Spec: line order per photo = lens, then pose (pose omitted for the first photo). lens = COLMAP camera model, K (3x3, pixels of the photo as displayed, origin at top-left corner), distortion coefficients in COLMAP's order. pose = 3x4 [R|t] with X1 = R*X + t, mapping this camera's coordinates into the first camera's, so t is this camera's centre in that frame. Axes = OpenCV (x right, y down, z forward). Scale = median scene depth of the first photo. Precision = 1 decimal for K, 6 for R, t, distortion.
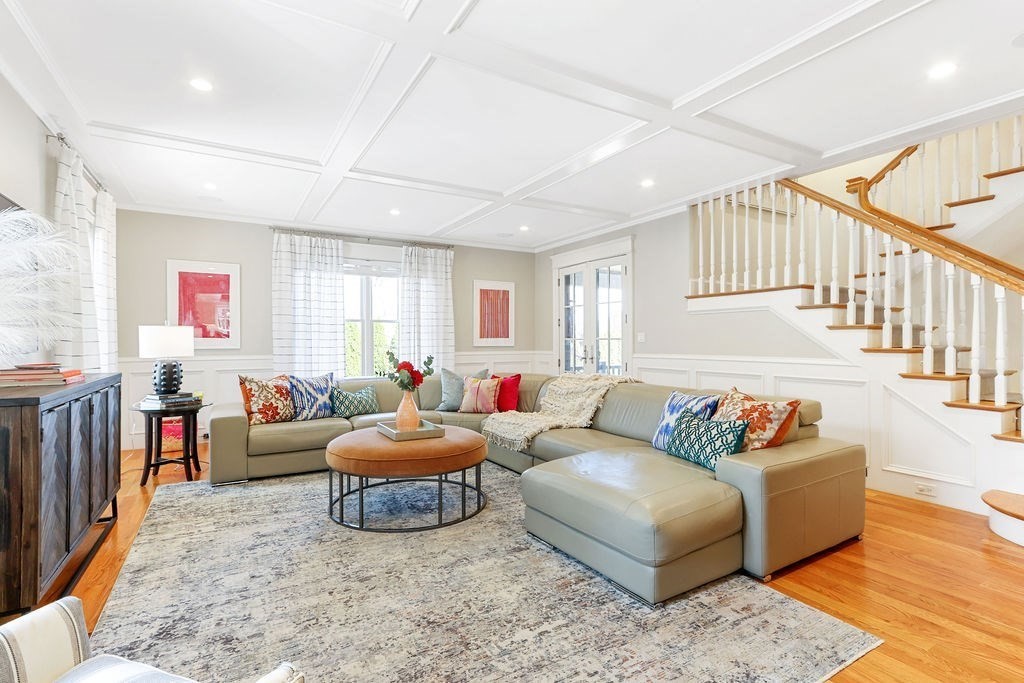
lens RADIAL K [[475.5, 0, 510.2], [0, 475.5, 338.7], [0, 0, 1]] dist [0.001023, 0.000485]
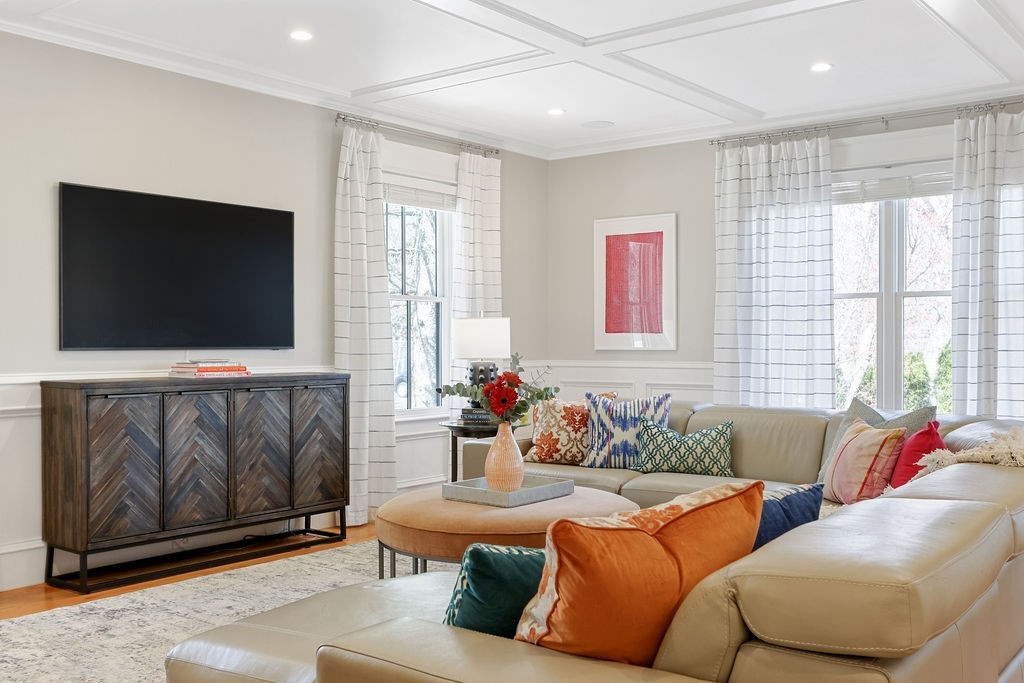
lens RADIAL K [[1000.5, 0, 530.4], [0, 1000.5, 362.0], [0, 0, 1]] dist [-0.001282, 0.000000]
pose [[0.381180, 0.023650, -0.924198, 0.716500], [0.005357, 0.999599, 0.027789, -0.000770], [0.924485, -0.015544, 0.380901, 0.426264]]
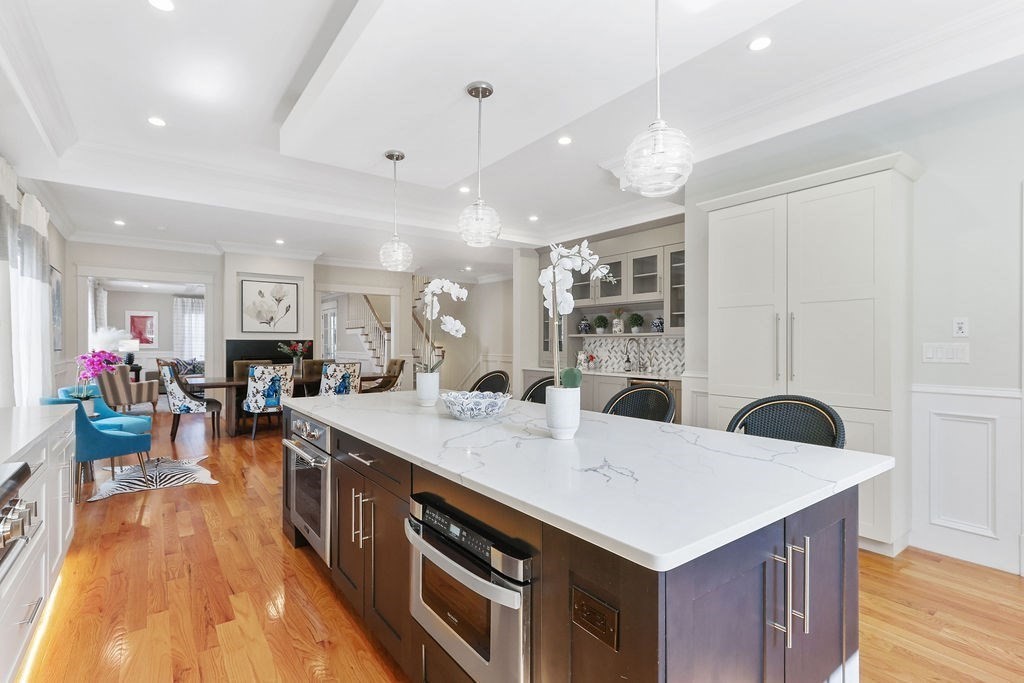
lens RADIAL K [[475.5, 0, 506.7], [0, 475.5, 344.9], [0, 0, 1]] dist [0.001023, 0.000485]
pose [[0.995245, 0.006477, 0.097191, 1.130864], [-0.007482, 0.999922, 0.009972, -0.039262], [-0.097118, -0.010652, 0.995216, -1.854754]]
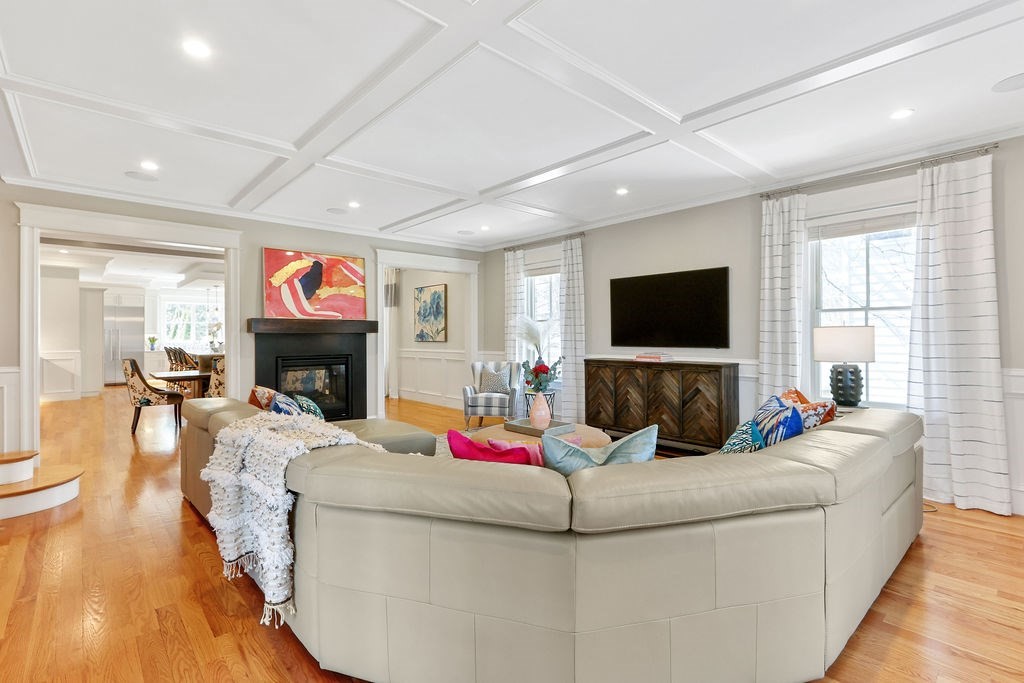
lens RADIAL K [[475.5, 0, 495.6], [0, 475.5, 334.0], [0, 0, 1]] dist [0.001023, 0.000485]
pose [[-0.982847, 0.011481, -0.184068, 0.076531], [0.012901, 0.999896, -0.006518, -0.014750], [0.183973, -0.008781, -0.982892, 1.567165]]
